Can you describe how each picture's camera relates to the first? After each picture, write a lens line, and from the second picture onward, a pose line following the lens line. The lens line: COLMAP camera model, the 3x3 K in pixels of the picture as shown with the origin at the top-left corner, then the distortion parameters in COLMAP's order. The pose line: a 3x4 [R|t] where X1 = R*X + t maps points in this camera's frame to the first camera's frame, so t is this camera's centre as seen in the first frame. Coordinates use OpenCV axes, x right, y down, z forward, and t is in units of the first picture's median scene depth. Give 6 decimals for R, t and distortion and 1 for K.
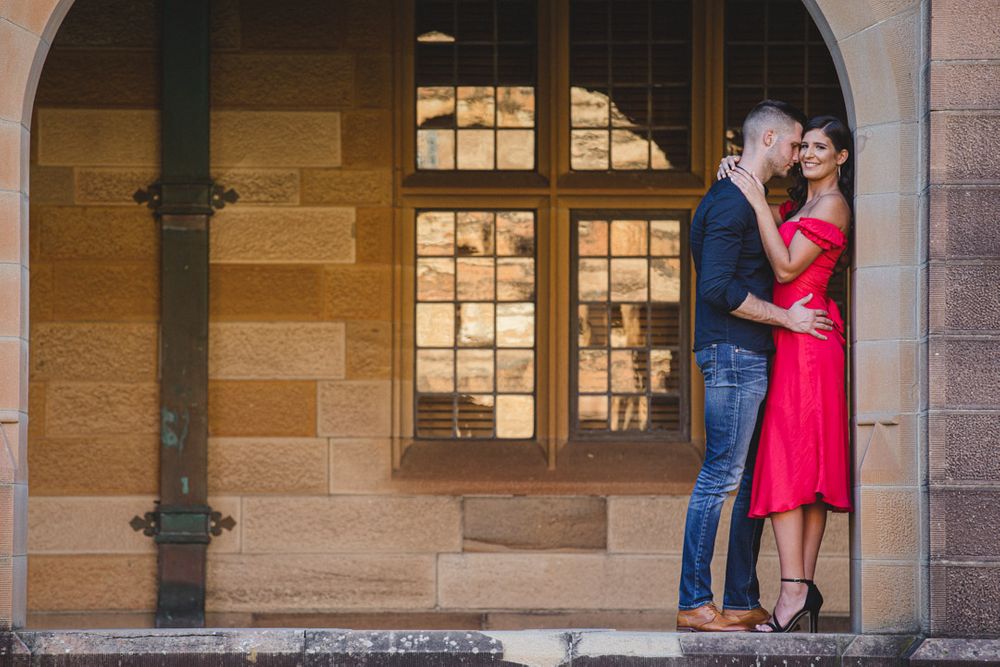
lens RADIAL K [[5875.4, 0, 497.7], [0, 5875.4, 328.1], [0, 0, 1]] dist [2.262992, 0.000000]
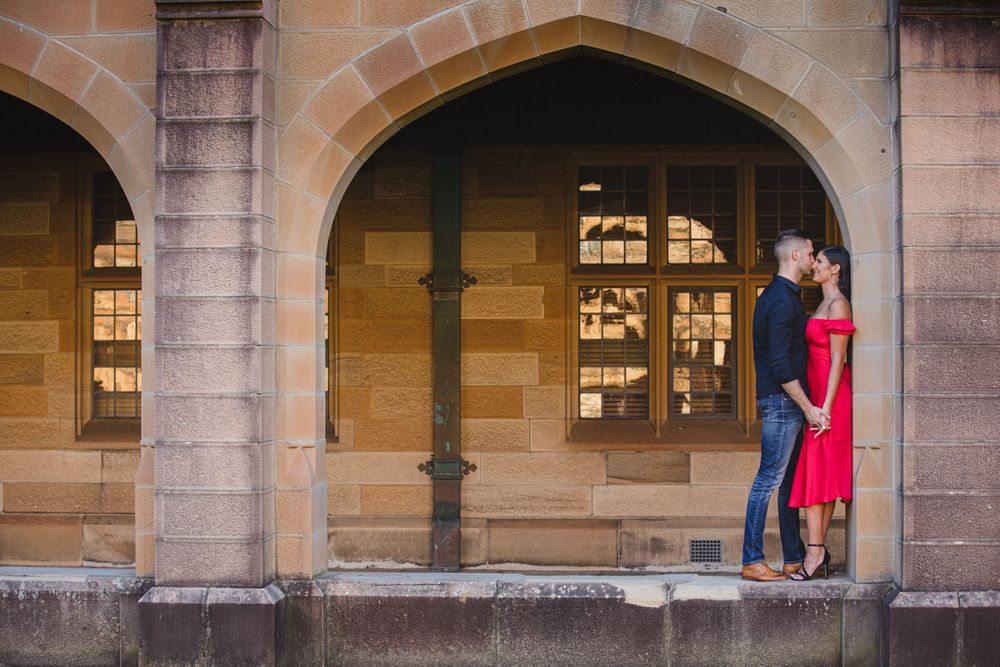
lens RADIAL K [[2507.4, 0, 501.7], [0, 2507.4, 339.0], [0, 0, 1]] dist [-0.280363, 0.000000]
pose [[0.998516, -0.004994, -0.054223, 0.003343], [0.005937, 0.999834, 0.017237, -0.017843], [0.054128, -0.017533, 0.998380, 0.262569]]
